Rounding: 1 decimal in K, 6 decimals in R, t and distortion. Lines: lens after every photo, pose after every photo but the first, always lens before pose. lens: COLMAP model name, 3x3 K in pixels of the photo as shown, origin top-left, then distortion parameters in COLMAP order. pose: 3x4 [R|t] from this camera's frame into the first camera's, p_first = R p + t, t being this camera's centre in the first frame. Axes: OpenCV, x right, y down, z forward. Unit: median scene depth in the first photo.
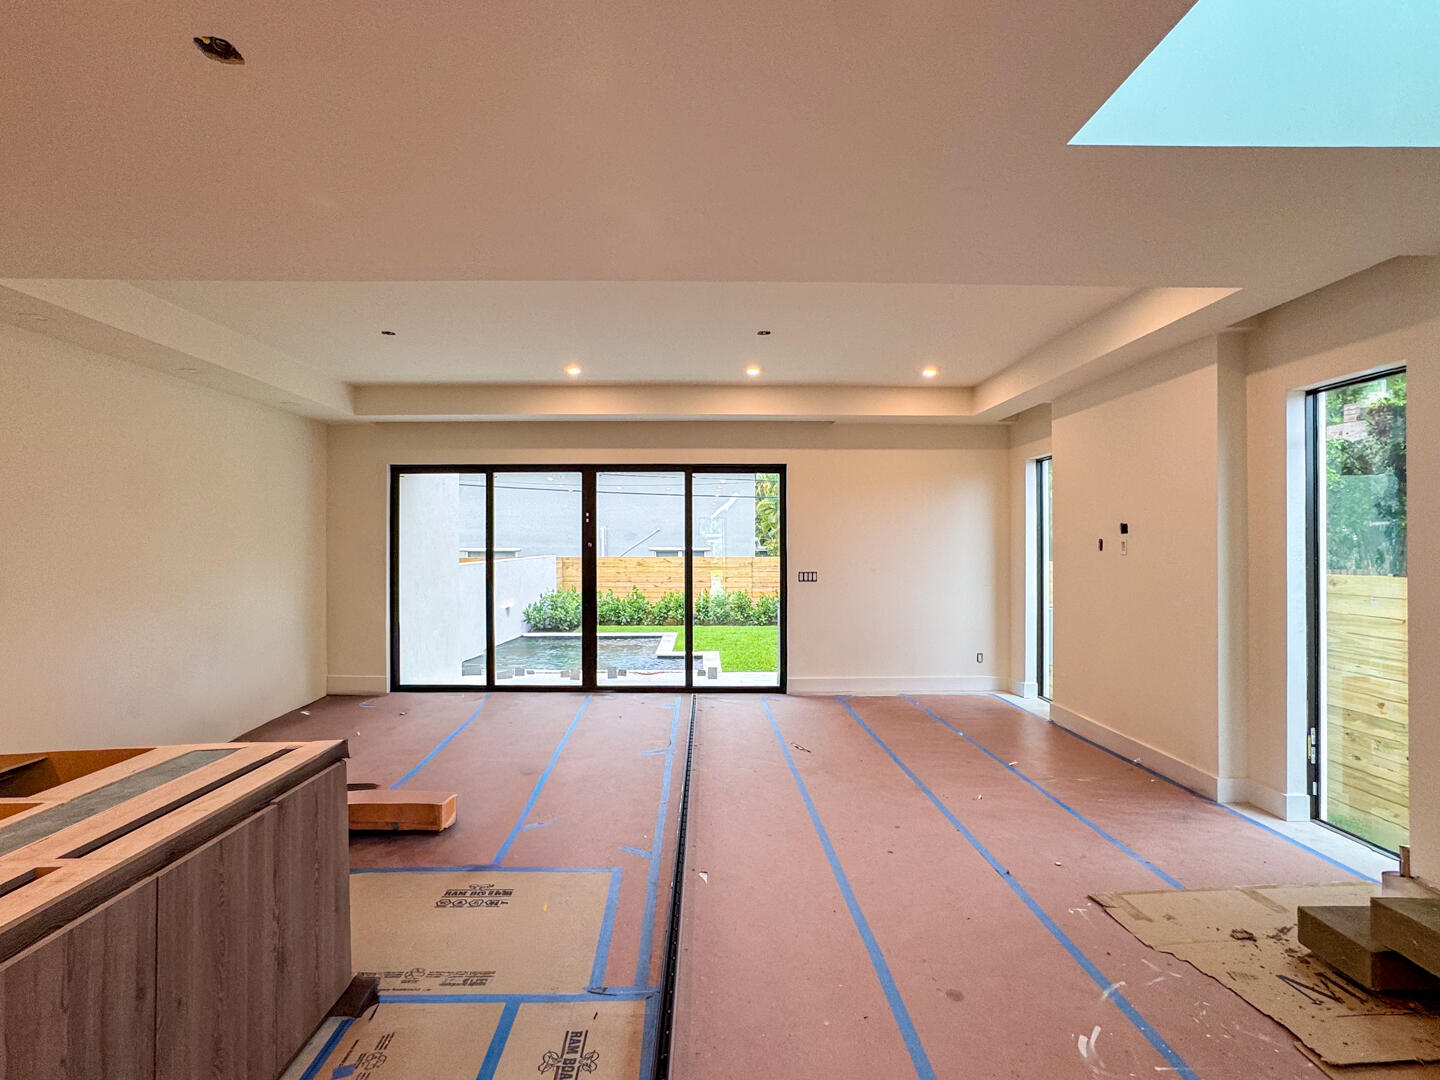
lens RADIAL K [[707.1, 0, 717.3], [0, 707.1, 541.9], [0, 0, 1]] dist [0.033975, 0.000914]
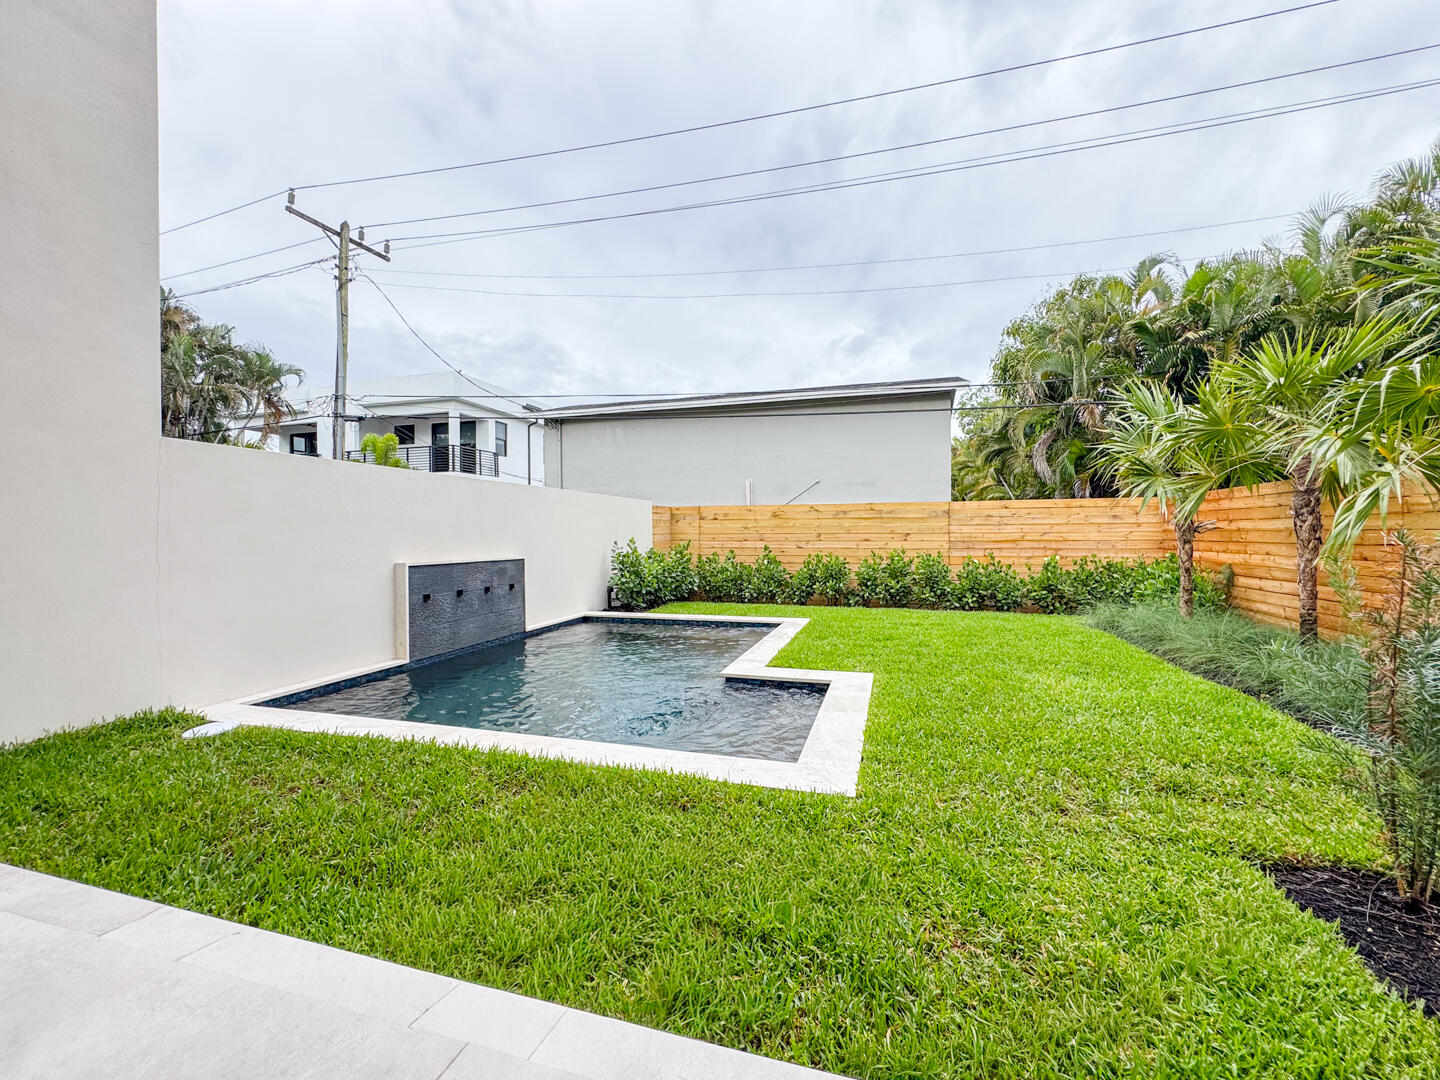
lens RADIAL K [[578.4, 0, 727.5], [0, 578.4, 536.1], [0, 0, 1]] dist [0.002122, 0.000178]
pose [[0.953447, -0.005941, -0.301502, 0.016851], [0.008532, 0.999937, 0.007277, 0.049397], [0.301440, -0.009511, 0.953438, 0.462602]]
